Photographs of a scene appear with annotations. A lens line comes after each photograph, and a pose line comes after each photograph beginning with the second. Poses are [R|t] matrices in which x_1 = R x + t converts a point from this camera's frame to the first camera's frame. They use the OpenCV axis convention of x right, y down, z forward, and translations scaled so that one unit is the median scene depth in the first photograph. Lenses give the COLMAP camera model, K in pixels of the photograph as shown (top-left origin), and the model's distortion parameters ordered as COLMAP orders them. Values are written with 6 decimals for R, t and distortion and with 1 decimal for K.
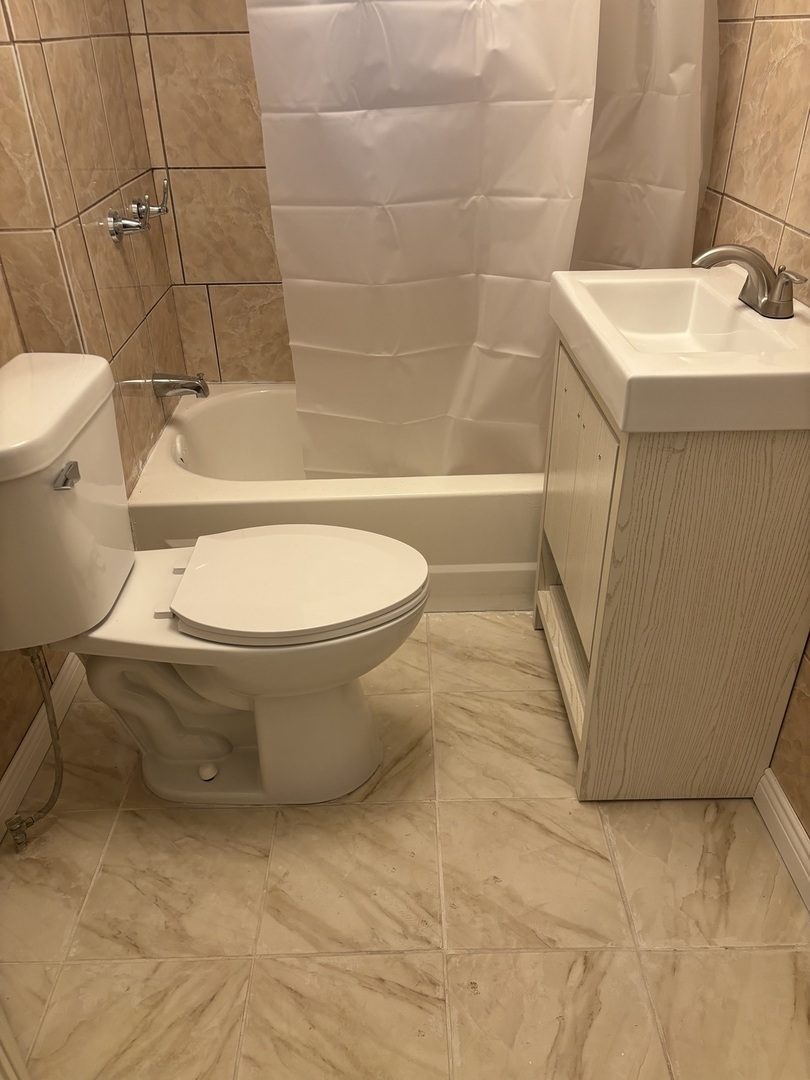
lens RADIAL K [[818.5, 0, 394.9], [0, 818.5, 539.6], [0, 0, 1]] dist [0.048086, -0.037648]
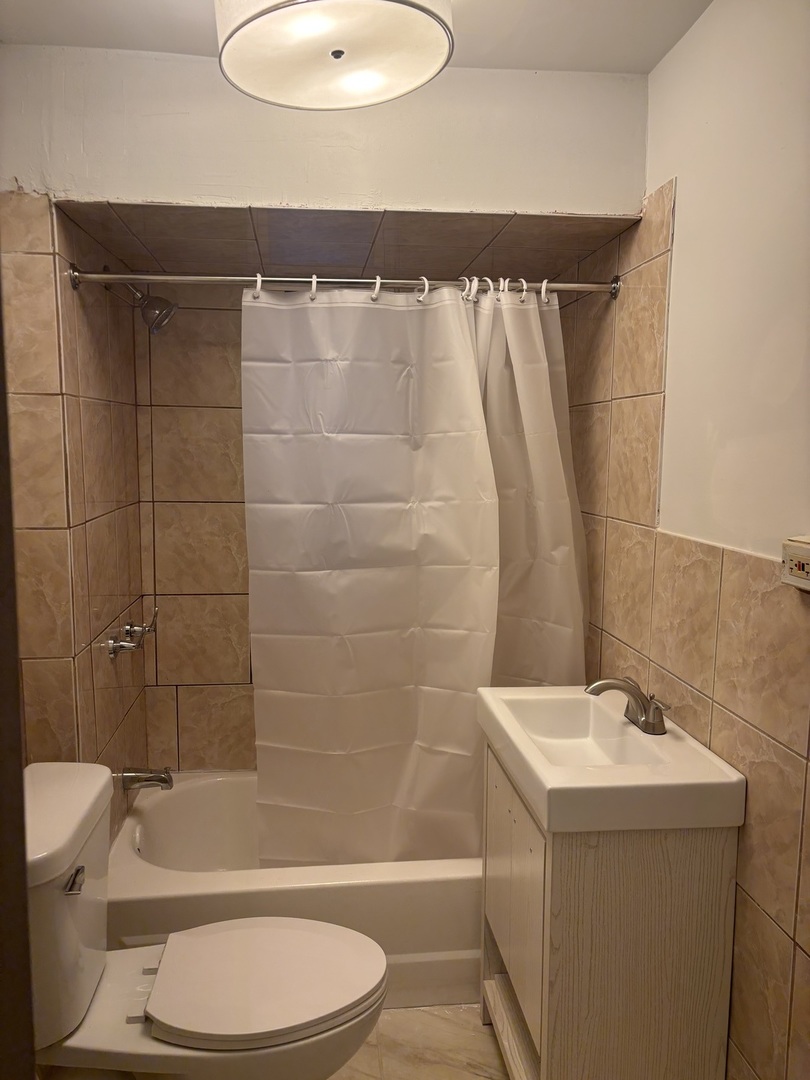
lens RADIAL K [[818.5, 0, 390.4], [0, 818.5, 545.5], [0, 0, 1]] dist [0.048086, -0.037648]
pose [[0.995800, 0.015023, 0.090318, -0.055984], [0.023775, 0.910182, -0.413525, -0.010797], [-0.088418, 0.413936, 0.906002, -0.203415]]
